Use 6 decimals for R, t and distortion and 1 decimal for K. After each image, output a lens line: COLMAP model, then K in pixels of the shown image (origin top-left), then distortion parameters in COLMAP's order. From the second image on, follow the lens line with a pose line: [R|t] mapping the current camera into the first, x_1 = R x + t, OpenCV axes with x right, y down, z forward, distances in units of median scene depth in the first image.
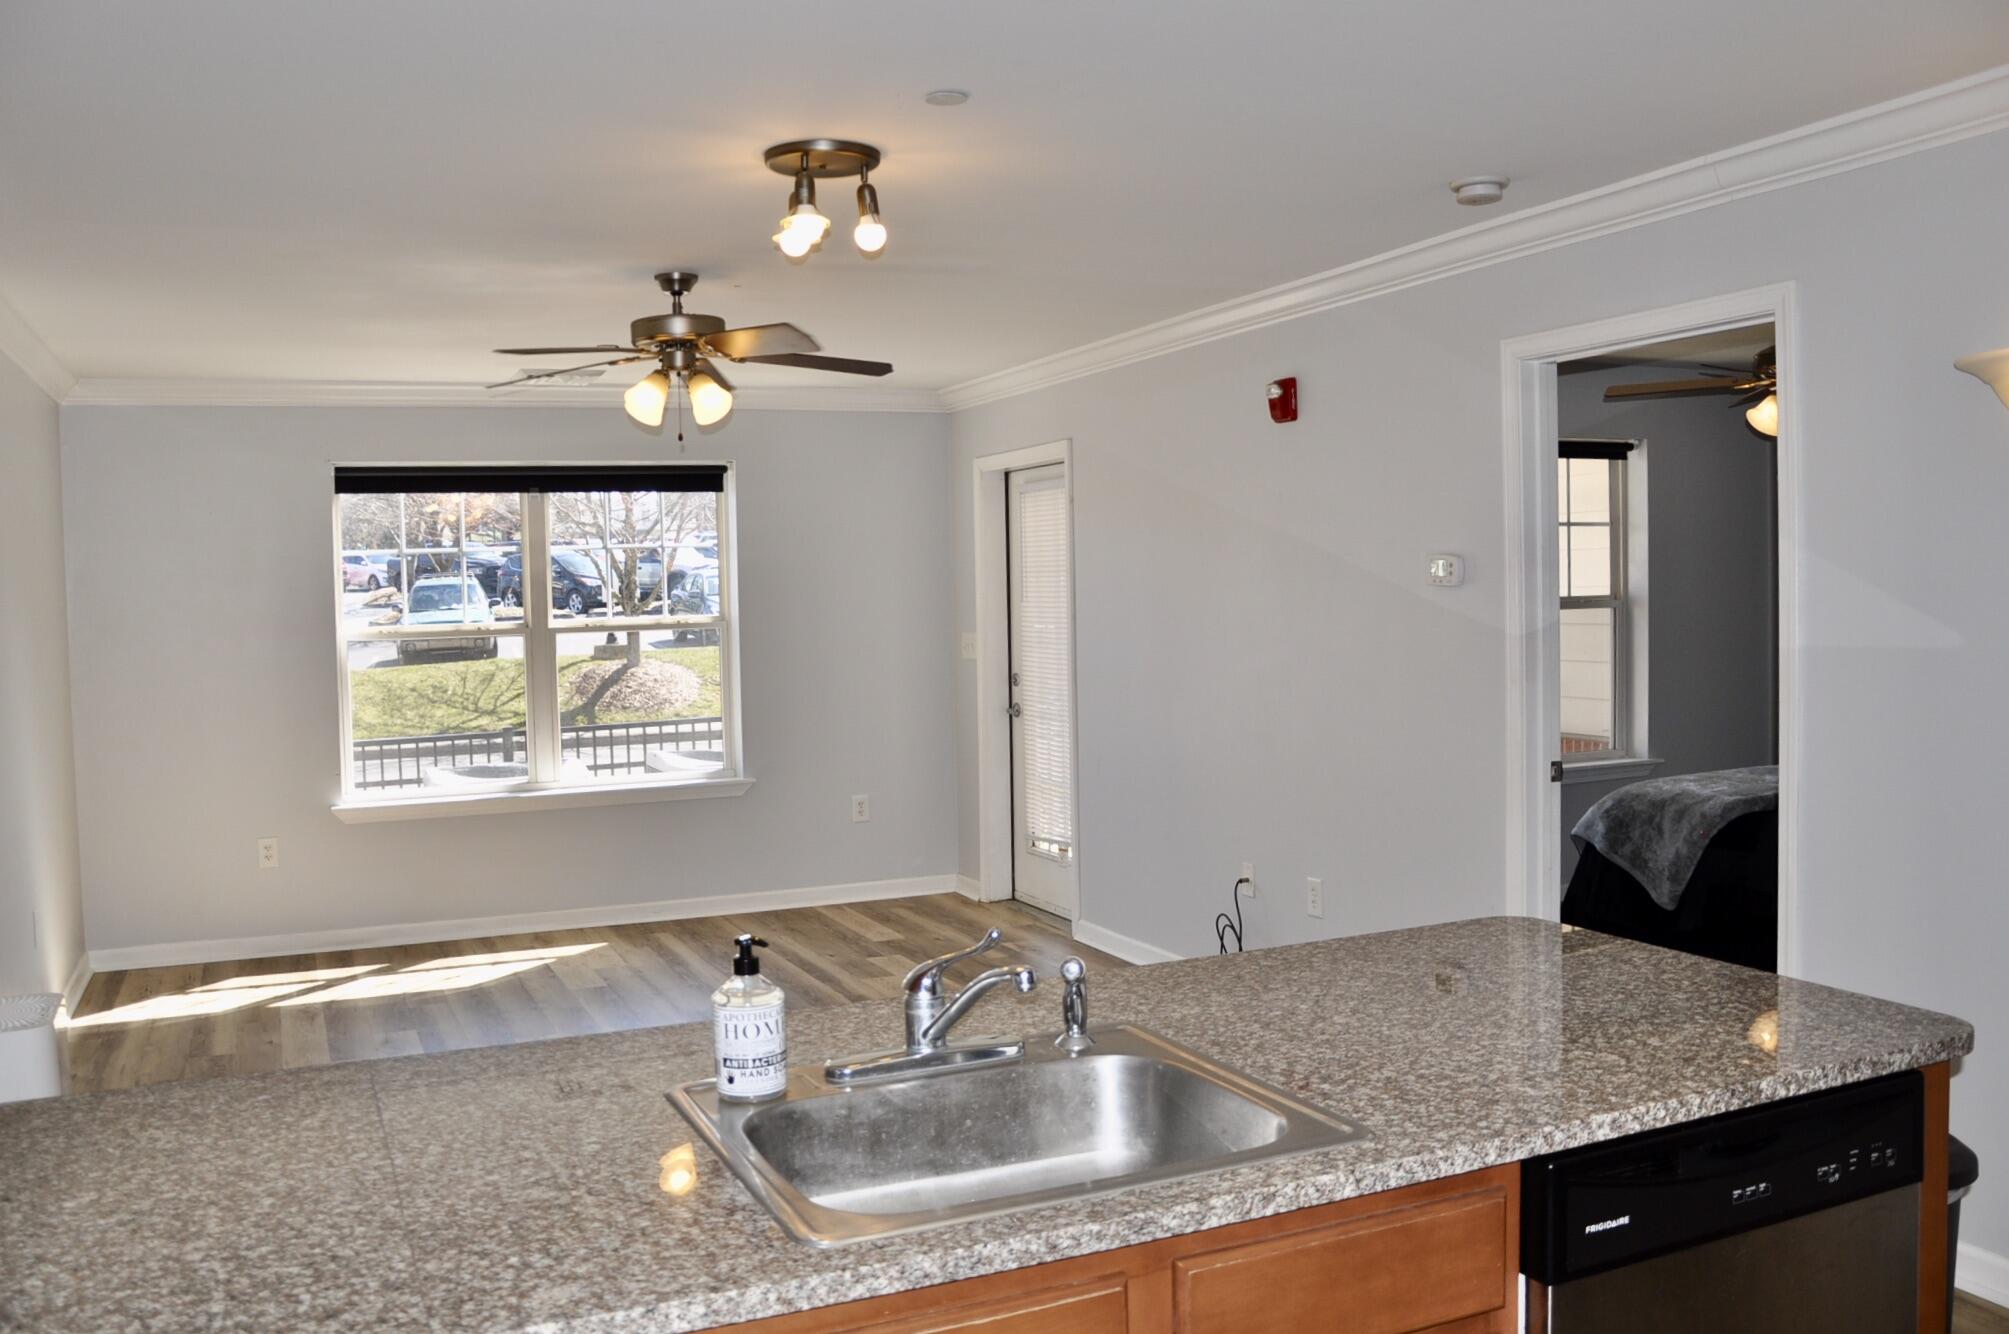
lens RADIAL K [[1607.6, 0, 1004.5], [0, 1607.6, 667.0], [0, 0, 1]] dist [-0.140937, 0.125483]
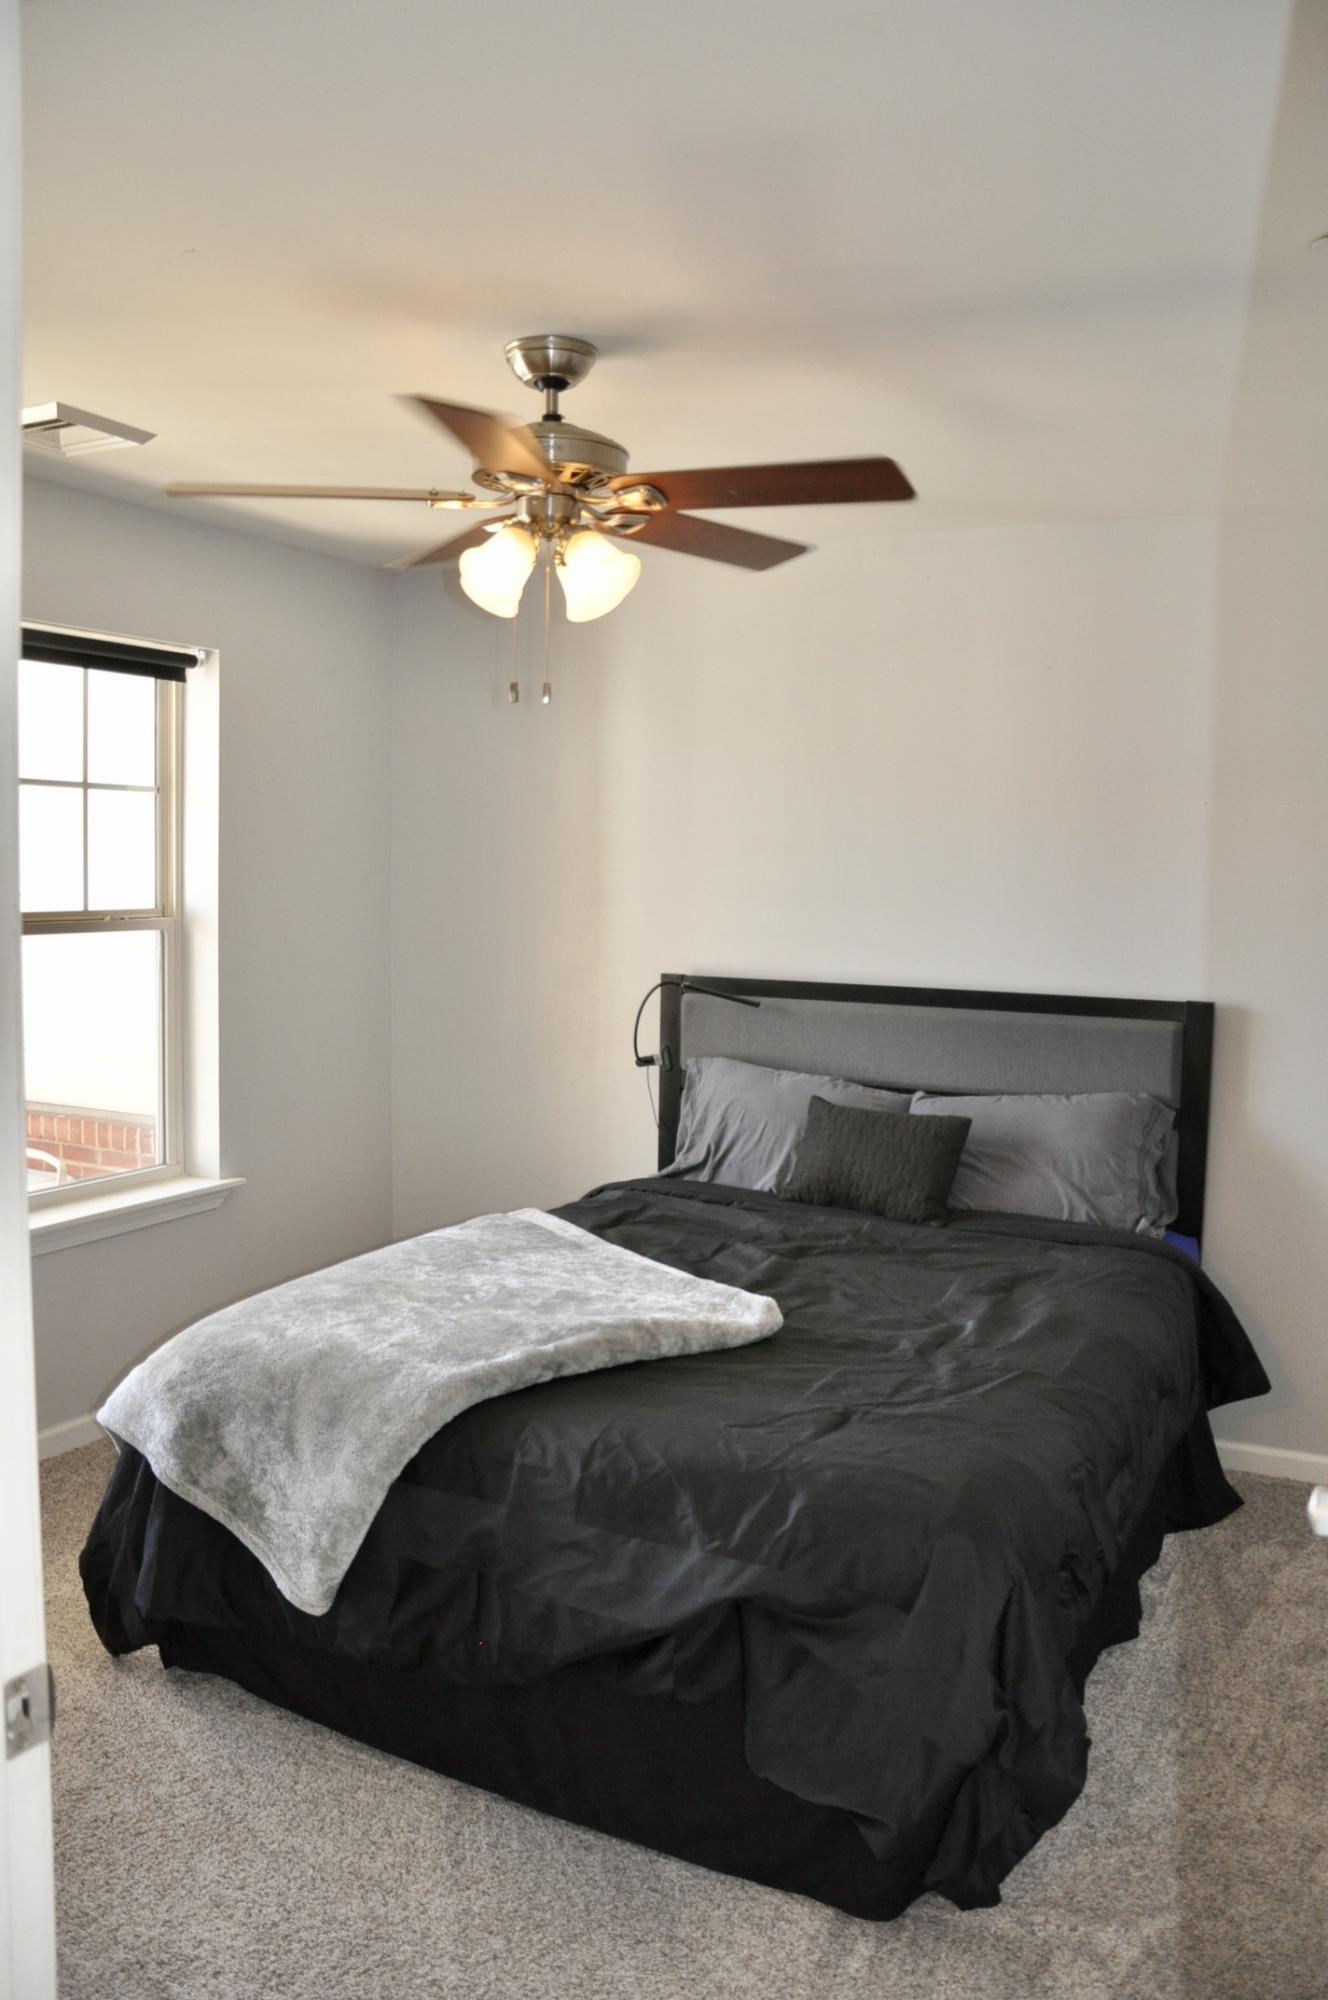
lens RADIAL K [[1600.4, 0, 664.0], [0, 1600.4, 1000.0], [0, 0, 1]] dist [-0.140937, 0.125483]
pose [[0.770575, -0.018689, 0.637076, 0.172336], [0.000828, 0.999599, 0.028321, -0.031724], [-0.637349, -0.021296, 0.770281, 0.474474]]
